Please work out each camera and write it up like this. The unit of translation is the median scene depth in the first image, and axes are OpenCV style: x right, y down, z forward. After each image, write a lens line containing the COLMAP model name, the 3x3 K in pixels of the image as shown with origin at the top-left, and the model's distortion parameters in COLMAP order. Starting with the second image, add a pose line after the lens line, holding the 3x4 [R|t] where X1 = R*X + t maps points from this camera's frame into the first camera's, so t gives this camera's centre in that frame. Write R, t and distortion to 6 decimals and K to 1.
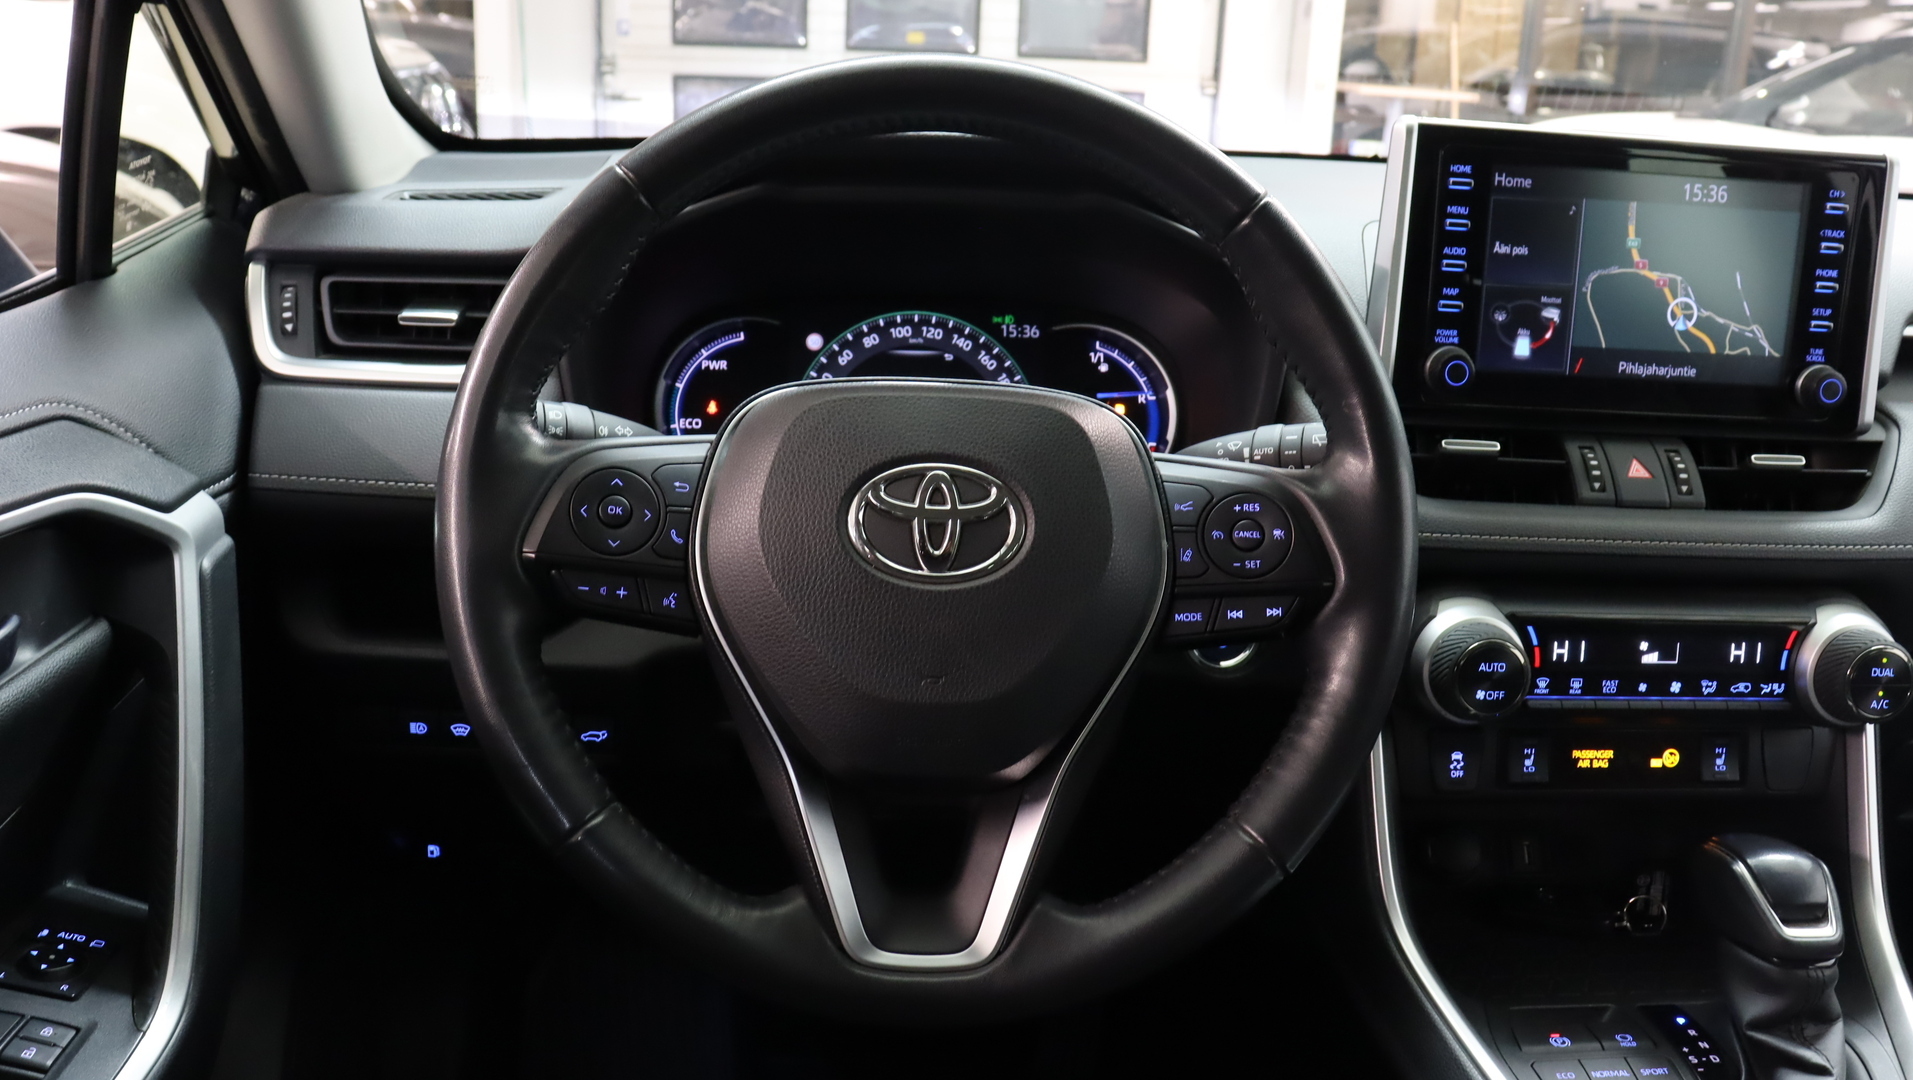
lens RADIAL K [[1717.6, 0, 956.5], [0, 1717.6, 540.0], [0, 0, 1]] dist [-0.215133, 0.225476]
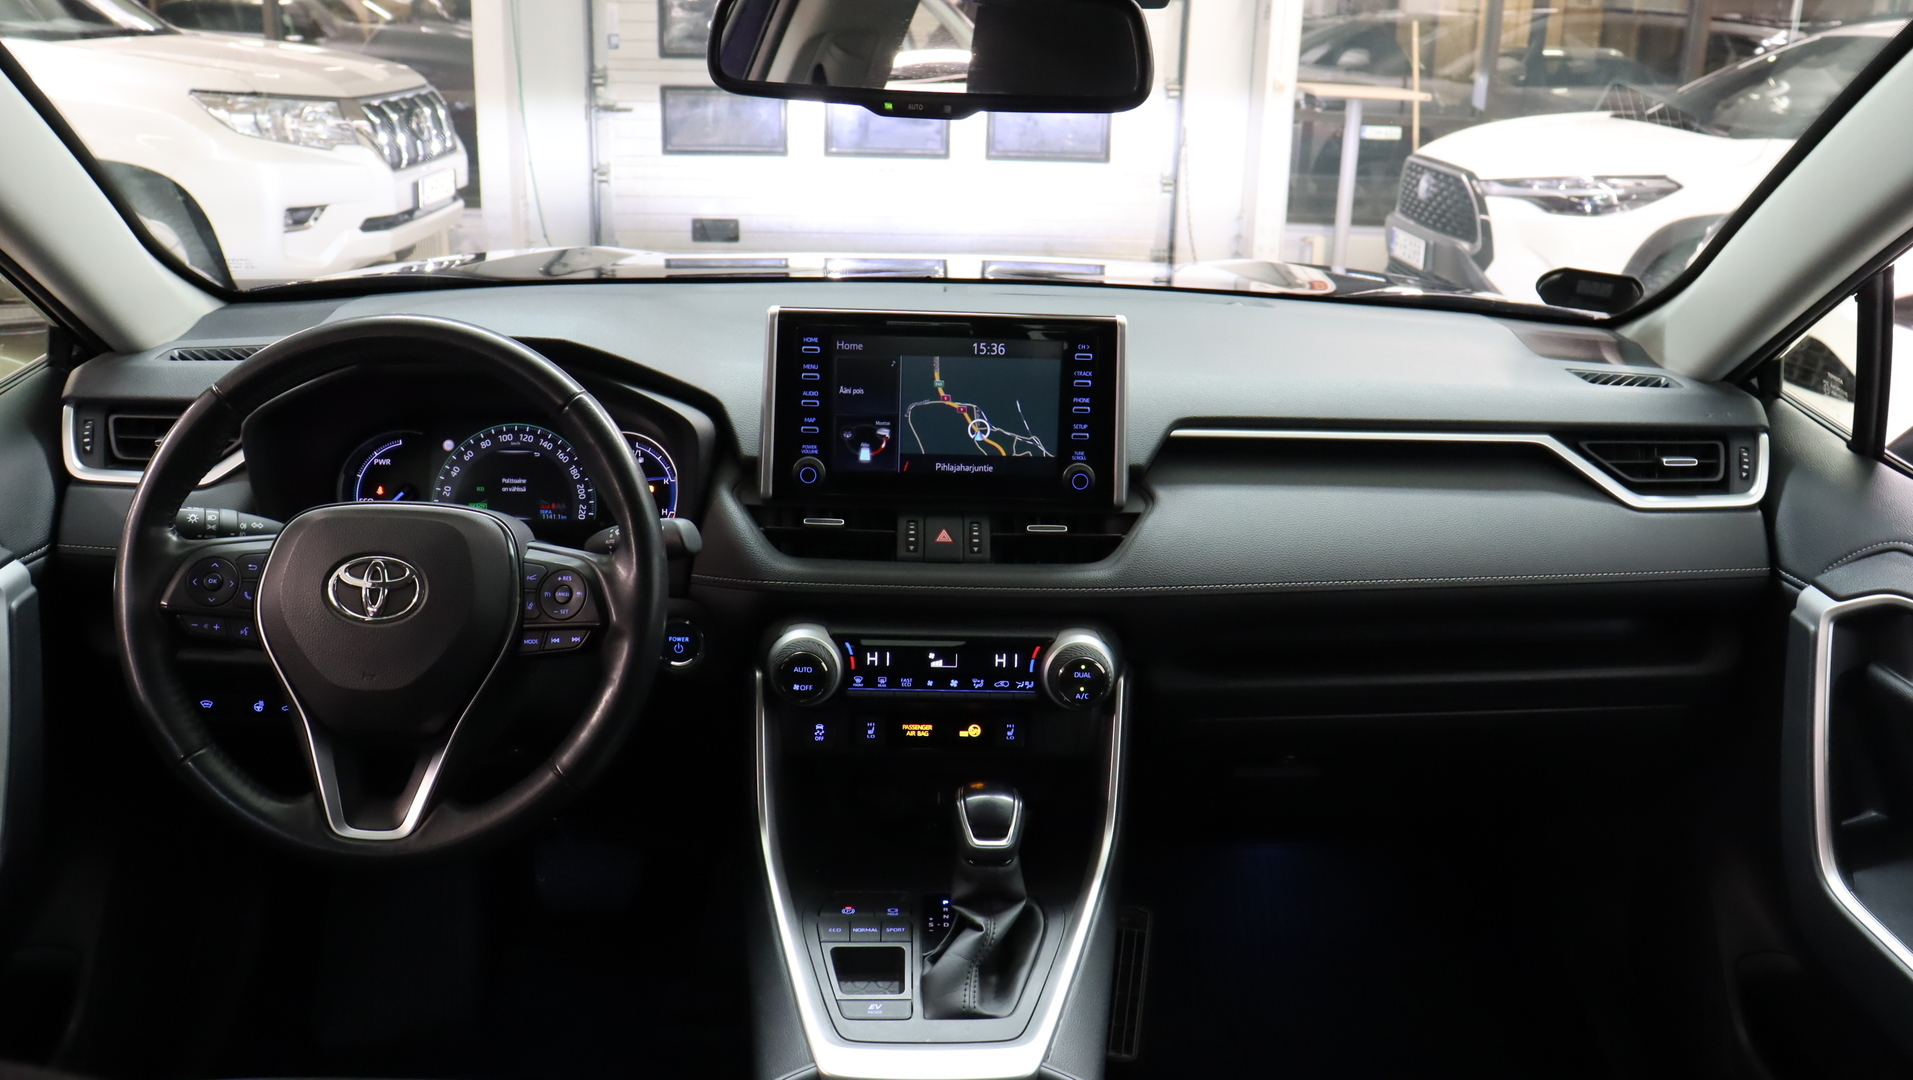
lens RADIAL K [[1717.6, 0, 956.5], [0, 1717.6, 540.0], [0, 0, 1]] dist [-0.215133, 0.225476]
pose [[0.999566, -0.003432, -0.029244, 0.473822], [0.003851, 0.999891, 0.014282, -0.061966], [0.029192, -0.014388, 0.999470, -0.538344]]
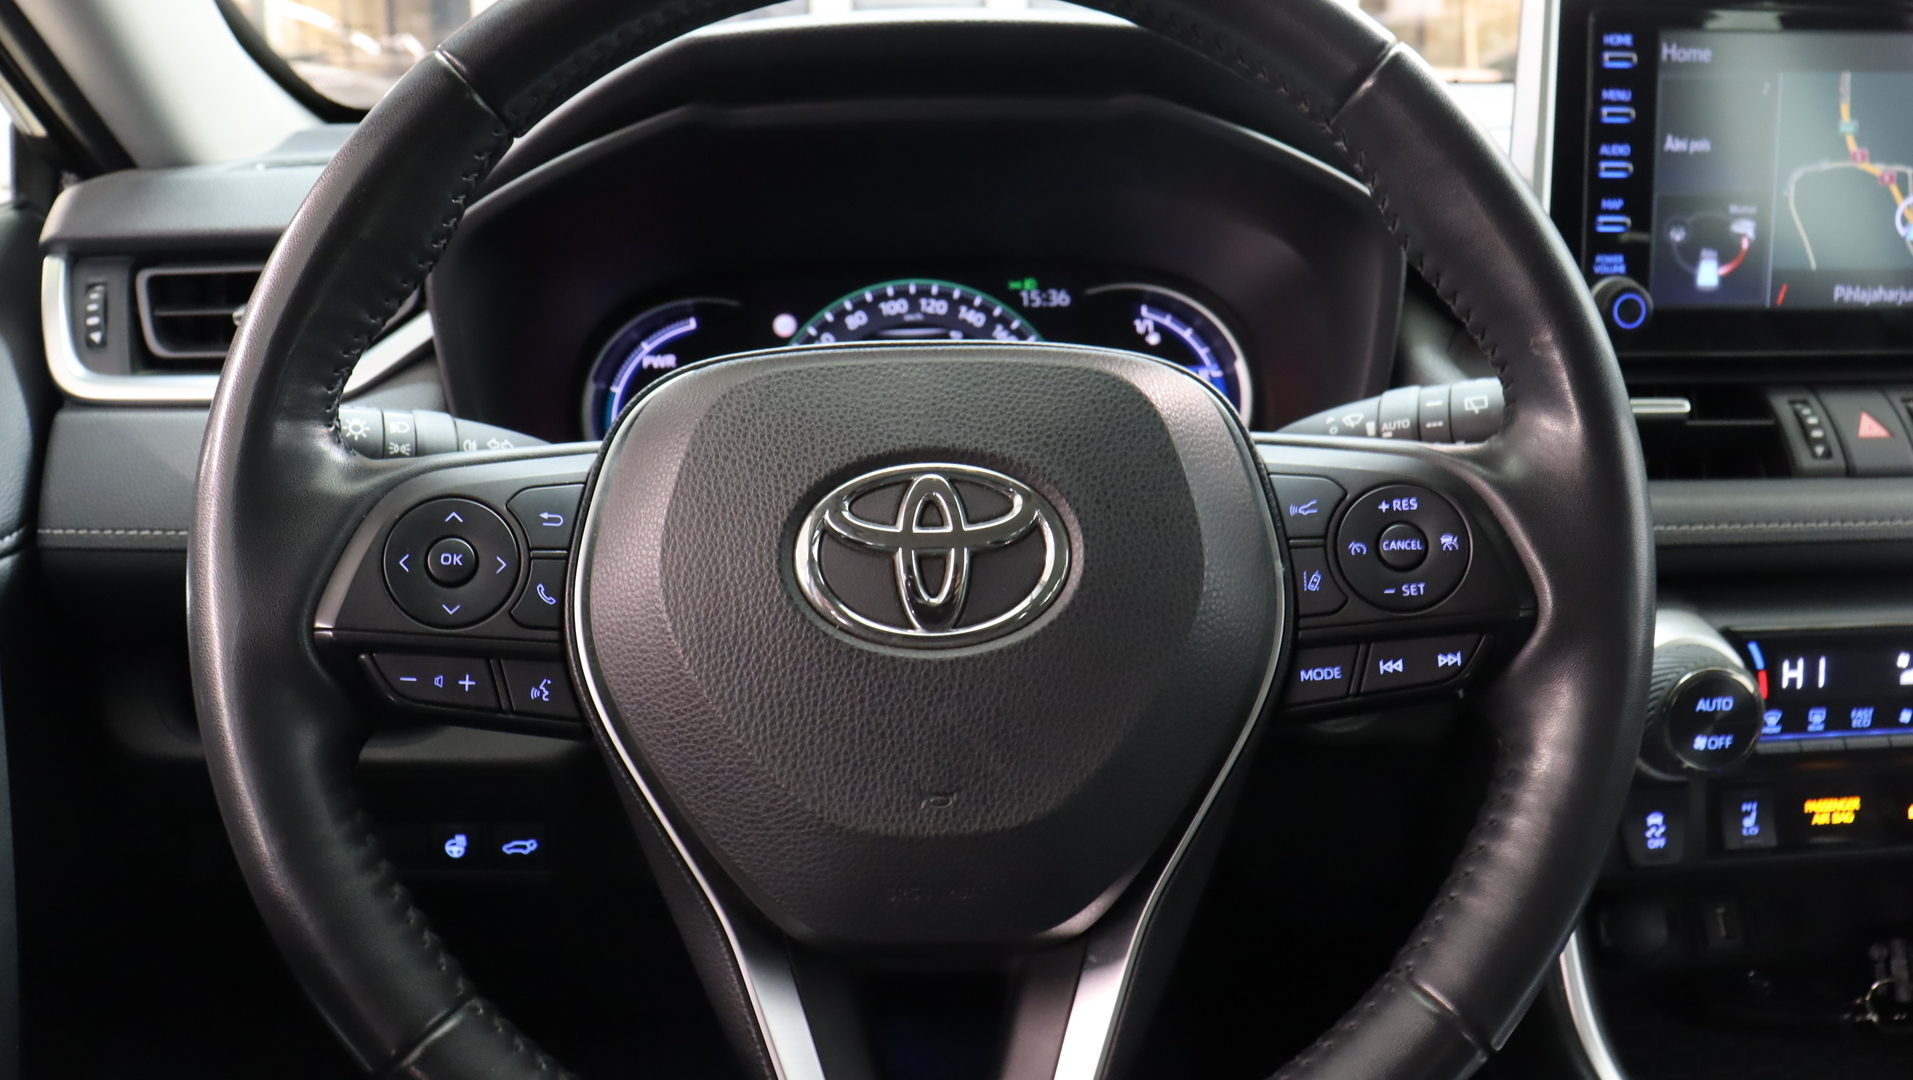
lens RADIAL K [[1706.4, 0, 965.4], [0, 1706.4, 505.6], [0, 0, 1]] dist [-0.212142, 0.213557]
pose [[0.998464, -0.053473, -0.014524, 0.008168], [0.053024, 0.998152, -0.029670, -0.006307], [0.016084, 0.028855, 0.999454, 0.260797]]
